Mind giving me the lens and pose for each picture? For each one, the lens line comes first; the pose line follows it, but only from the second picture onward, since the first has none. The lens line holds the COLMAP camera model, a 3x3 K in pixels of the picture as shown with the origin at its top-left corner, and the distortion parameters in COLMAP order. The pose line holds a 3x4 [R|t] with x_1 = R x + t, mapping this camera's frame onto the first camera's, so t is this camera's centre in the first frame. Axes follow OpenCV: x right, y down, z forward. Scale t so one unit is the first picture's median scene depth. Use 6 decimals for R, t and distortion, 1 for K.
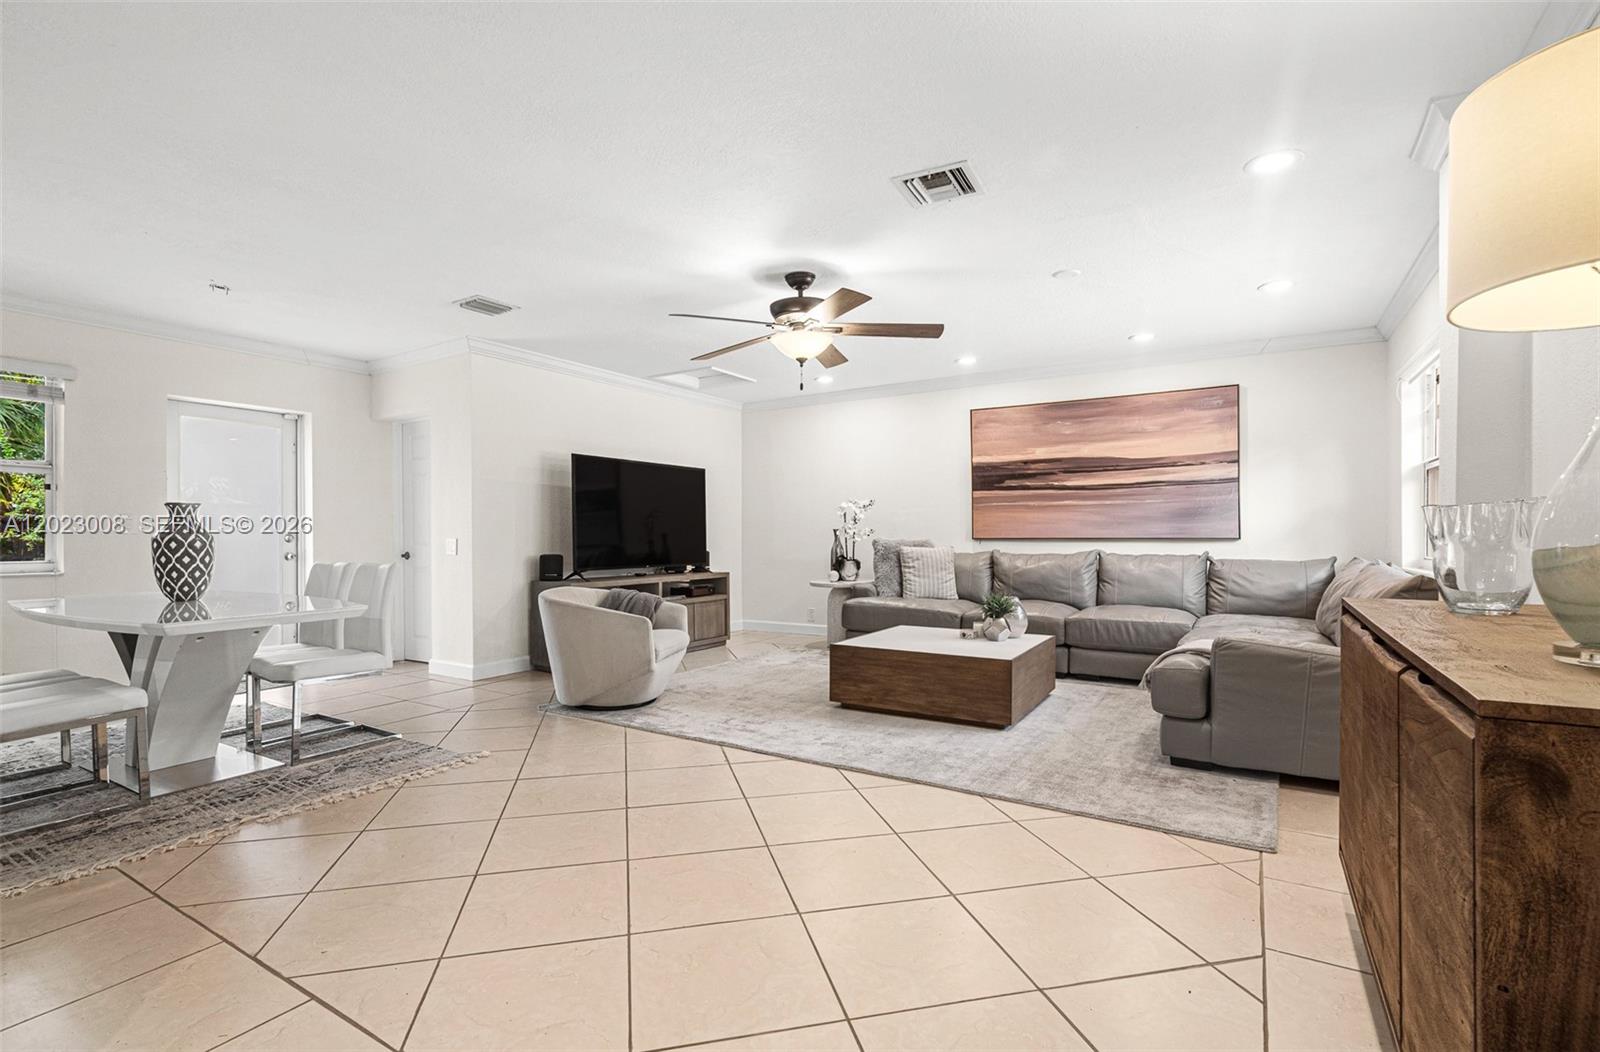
lens RADIAL K [[712.1, 0, 818.8], [0, 712.1, 539.6], [0, 0, 1]] dist [0.014379, -0.000589]
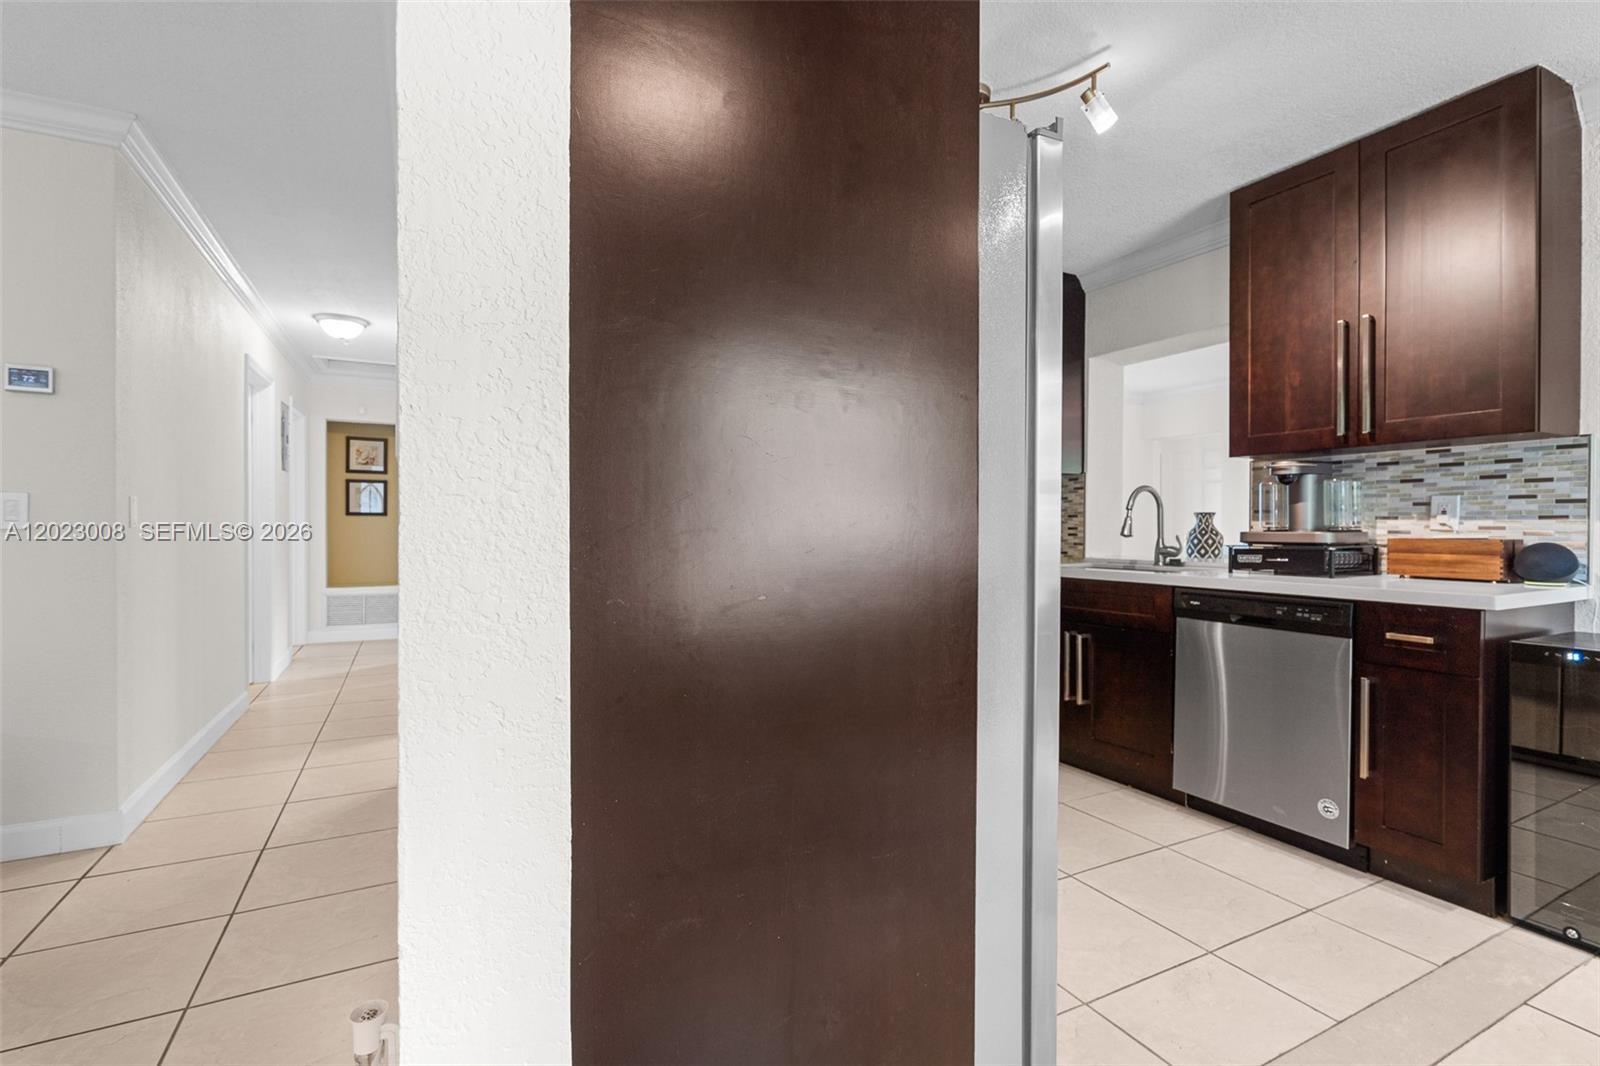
lens RADIAL K [[746.4, 0, 824.4], [0, 746.4, 532.9], [0, 0, 1]] dist [-0.004467, 0.001900]
pose [[0.851253, 0.009259, -0.524673, -0.739271], [-0.008037, 0.999957, 0.004606, -0.010912], [0.524693, 0.000296, 0.851291, -0.682855]]
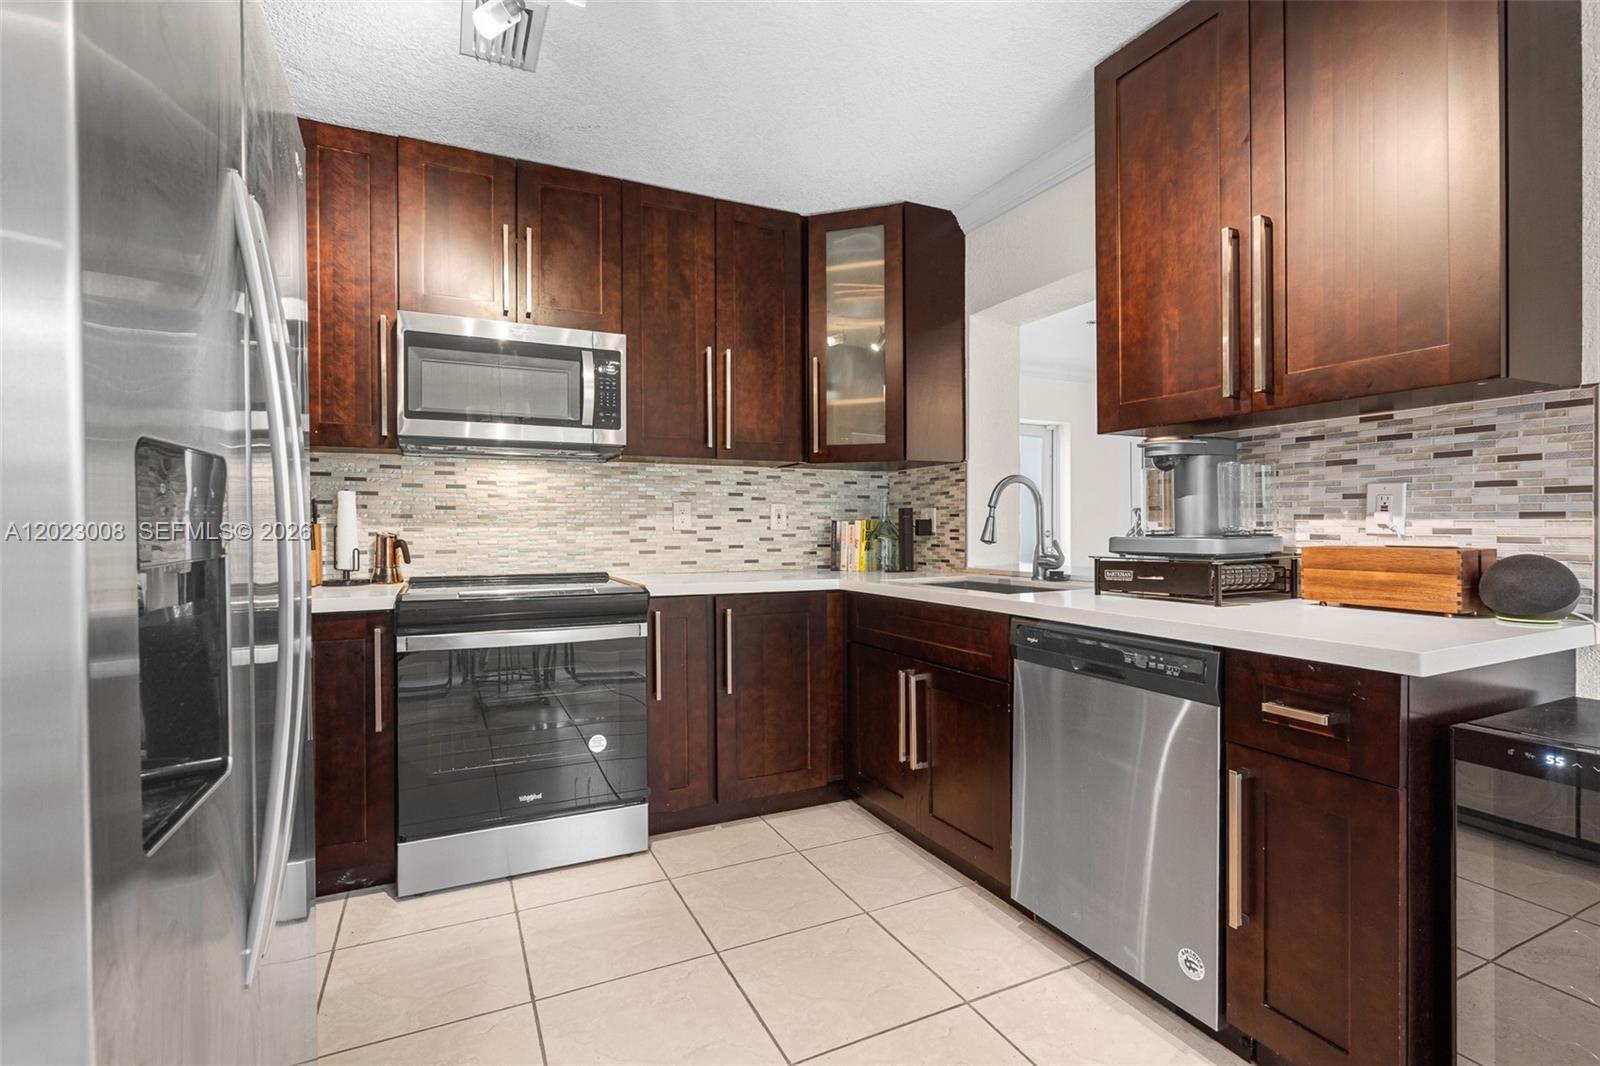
lens RADIAL K [[746.4, 0, 833.8], [0, 746.4, 531.1], [0, 0, 1]] dist [-0.004467, 0.001900]
pose [[0.836171, 0.002298, -0.548464, -0.624776], [0.001158, 0.999982, 0.005955, -0.022137], [0.548468, -0.005614, 0.836153, -0.309104]]
